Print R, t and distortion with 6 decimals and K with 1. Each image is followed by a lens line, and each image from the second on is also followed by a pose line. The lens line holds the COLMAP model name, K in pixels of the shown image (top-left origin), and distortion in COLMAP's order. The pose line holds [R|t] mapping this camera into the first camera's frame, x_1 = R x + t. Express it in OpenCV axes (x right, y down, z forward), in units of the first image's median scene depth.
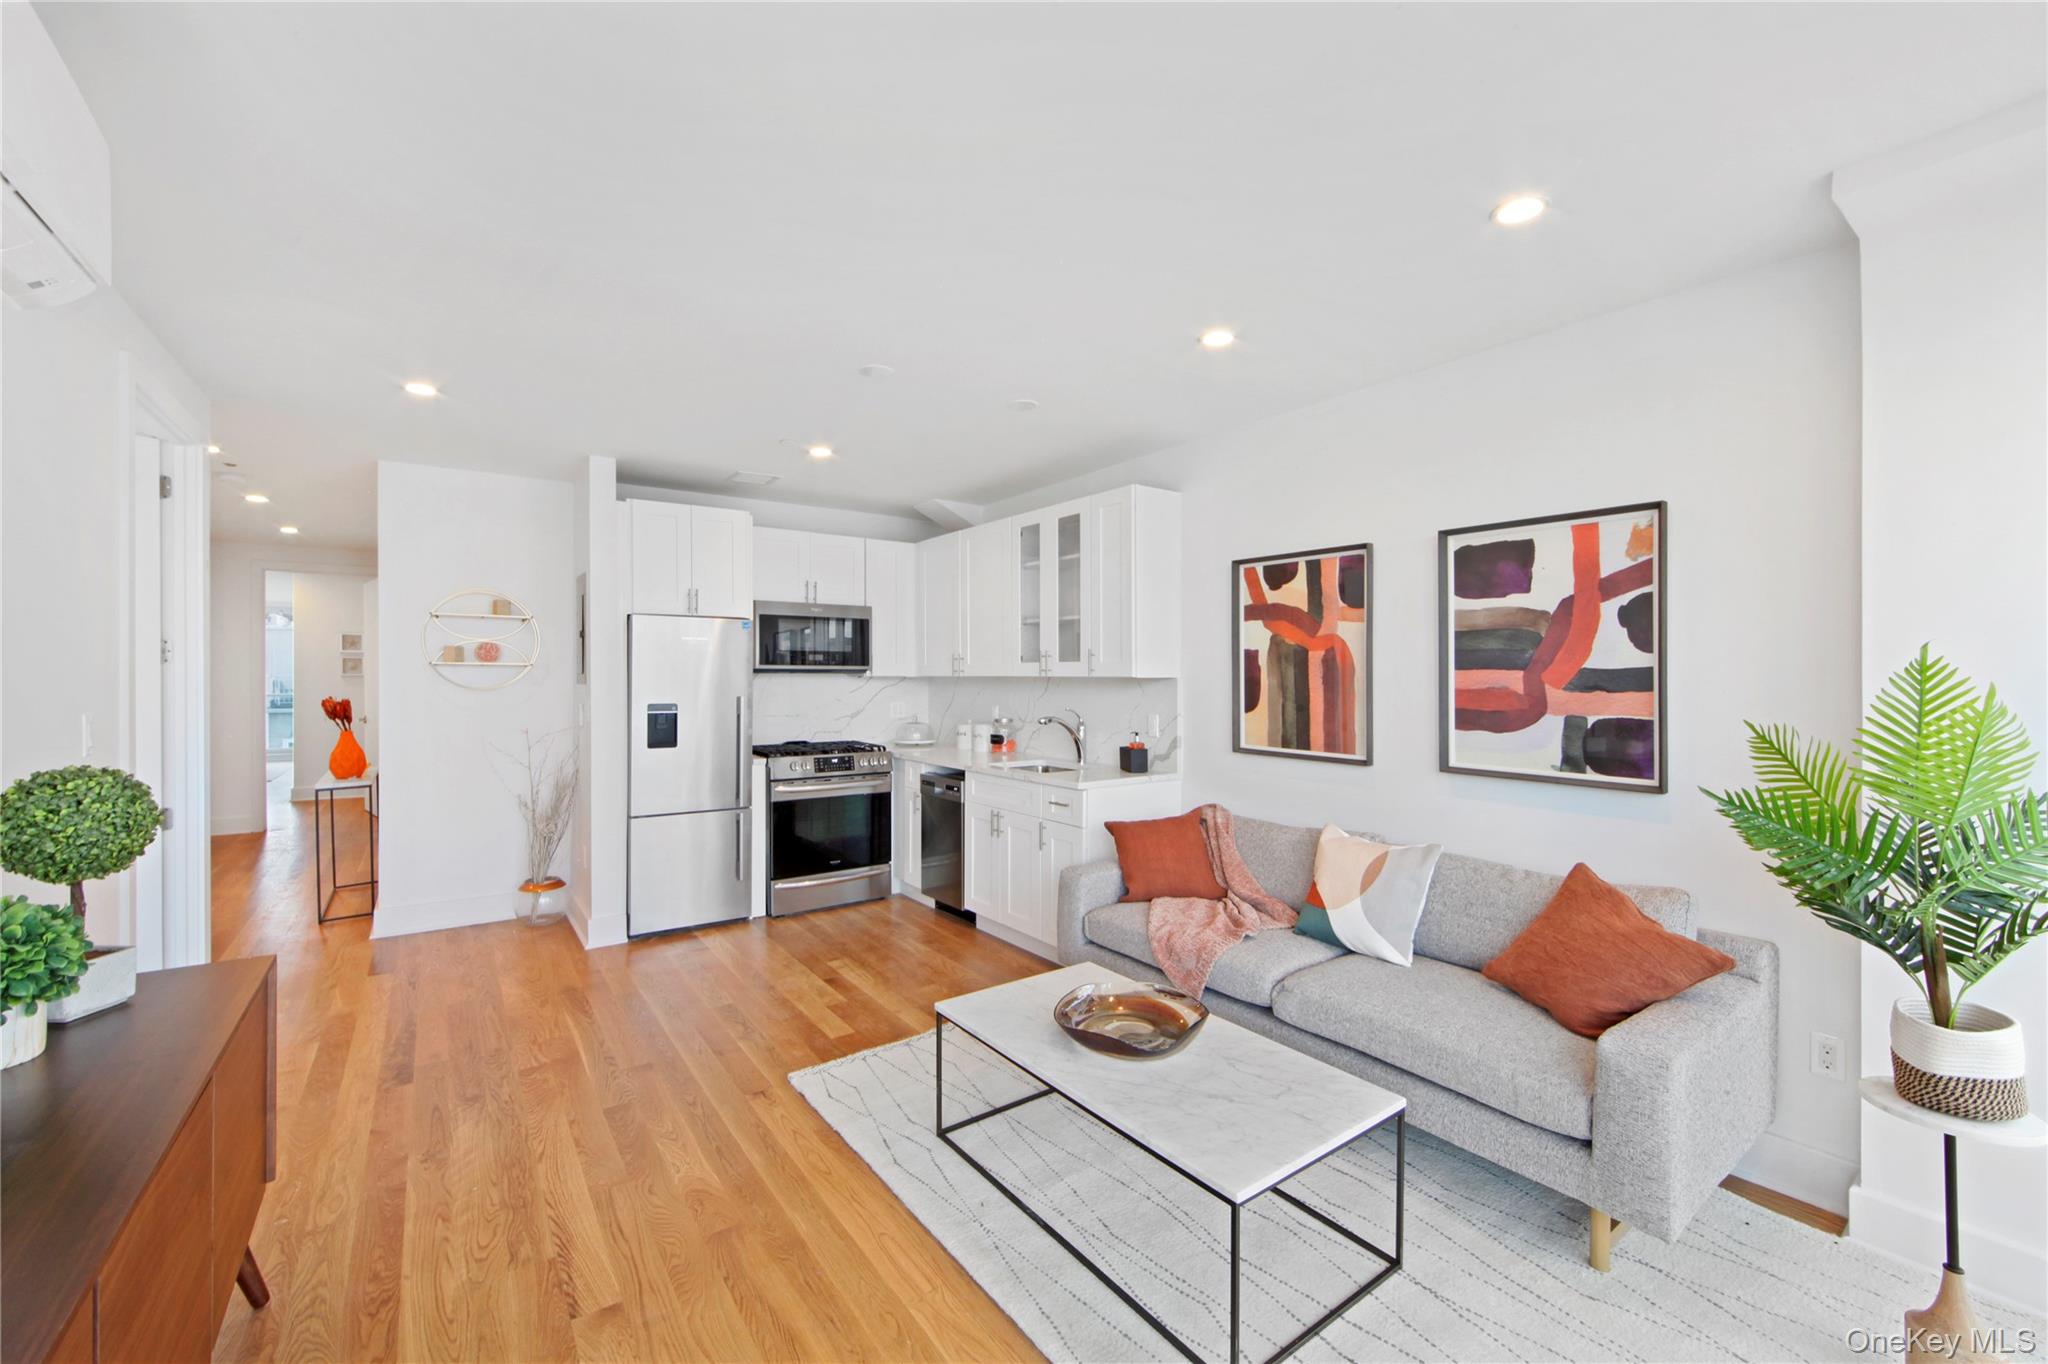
lens RADIAL K [[827.1, 0, 1012.4], [0, 827.1, 681.4], [0, 0, 1]] dist [0.000516, -0.000002]
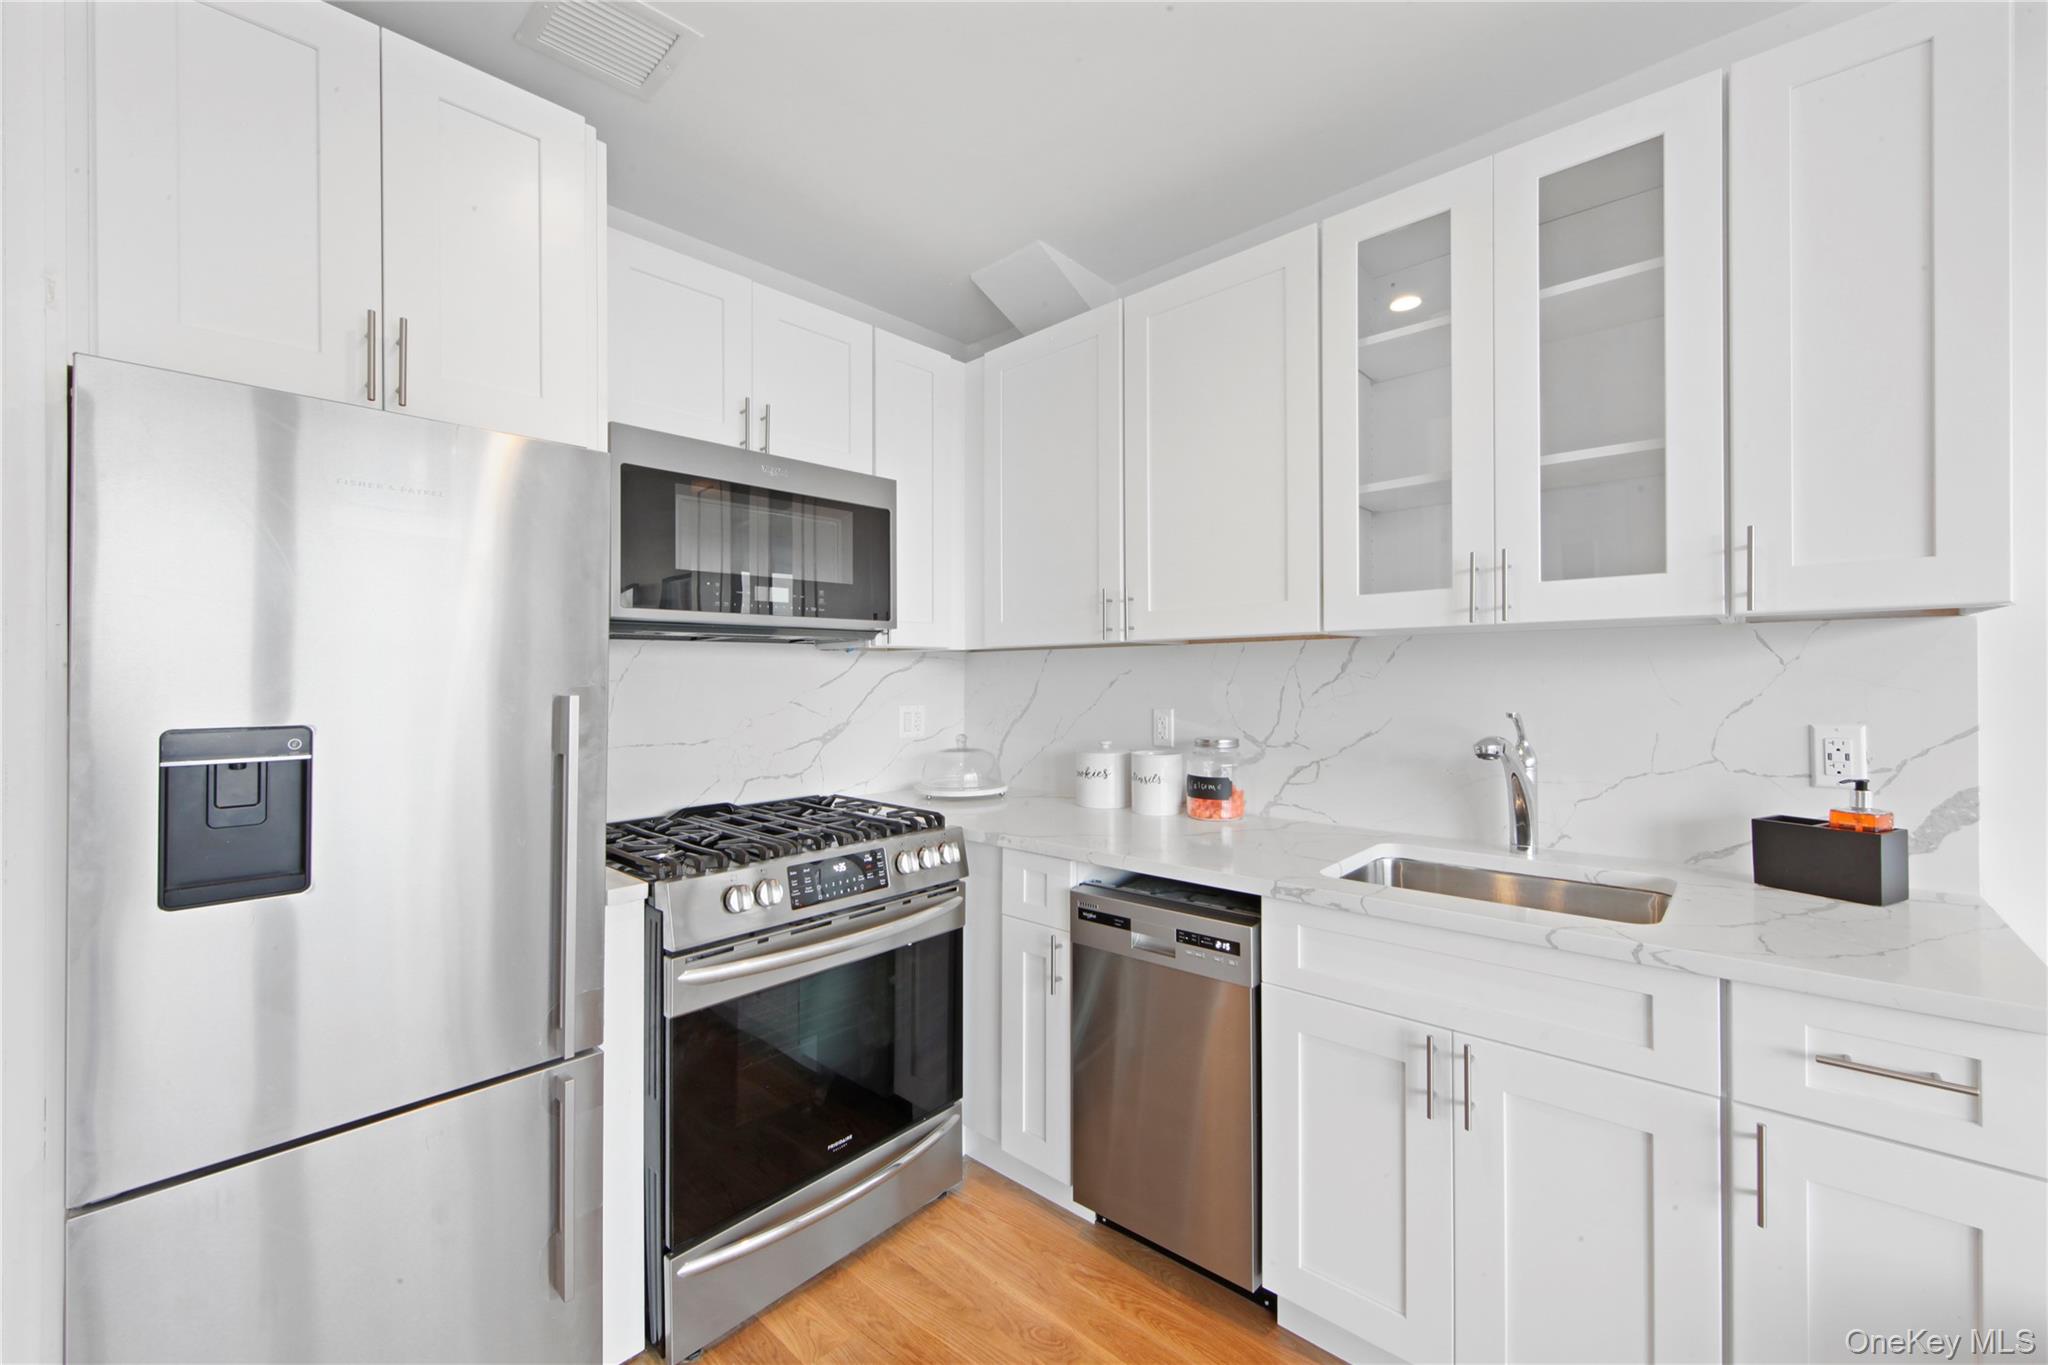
lens RADIAL K [[857.7, 0, 1016.8], [0, 857.7, 653.0], [0, 0, 1]] dist [0.000573, -0.000067]
pose [[0.980547, -0.007364, 0.196148, -0.242648], [0.013881, 0.999396, -0.031870, 0.016023], [-0.195795, 0.033973, 0.980056, 0.698559]]
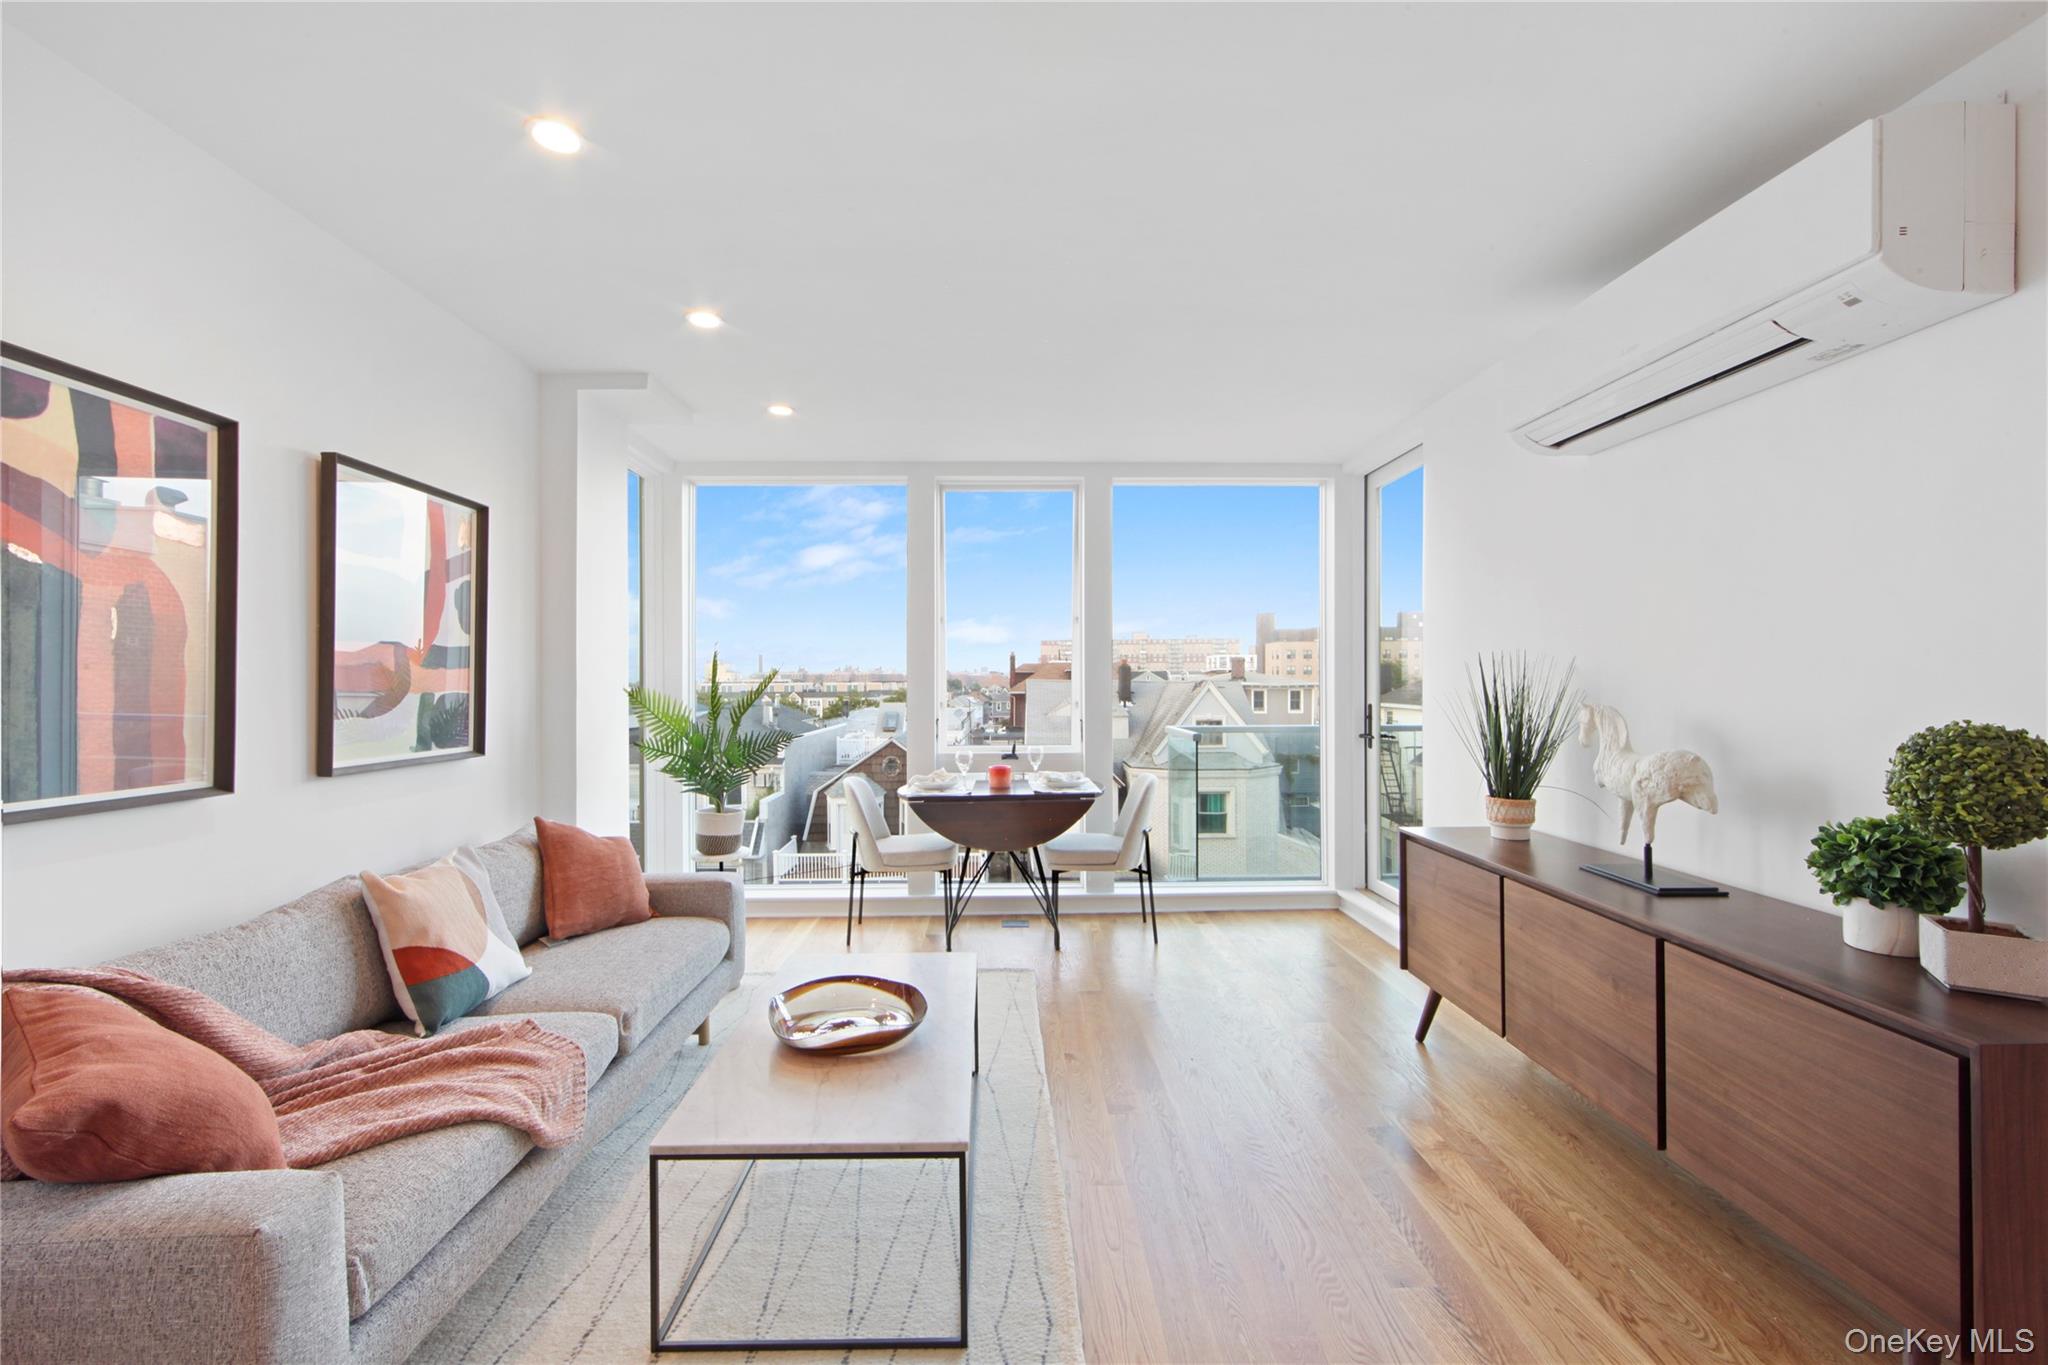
lens RADIAL K [[835.0, 0, 1014.0], [0, 835.0, 690.4], [0, 0, 1]] dist [-0.001584, -0.000148]
pose [[-0.813419, -0.002742, 0.581672, -0.289449], [0.010157, 0.999769, 0.018917, 0.016812], [-0.581590, 0.021295, -0.813203, 0.873225]]
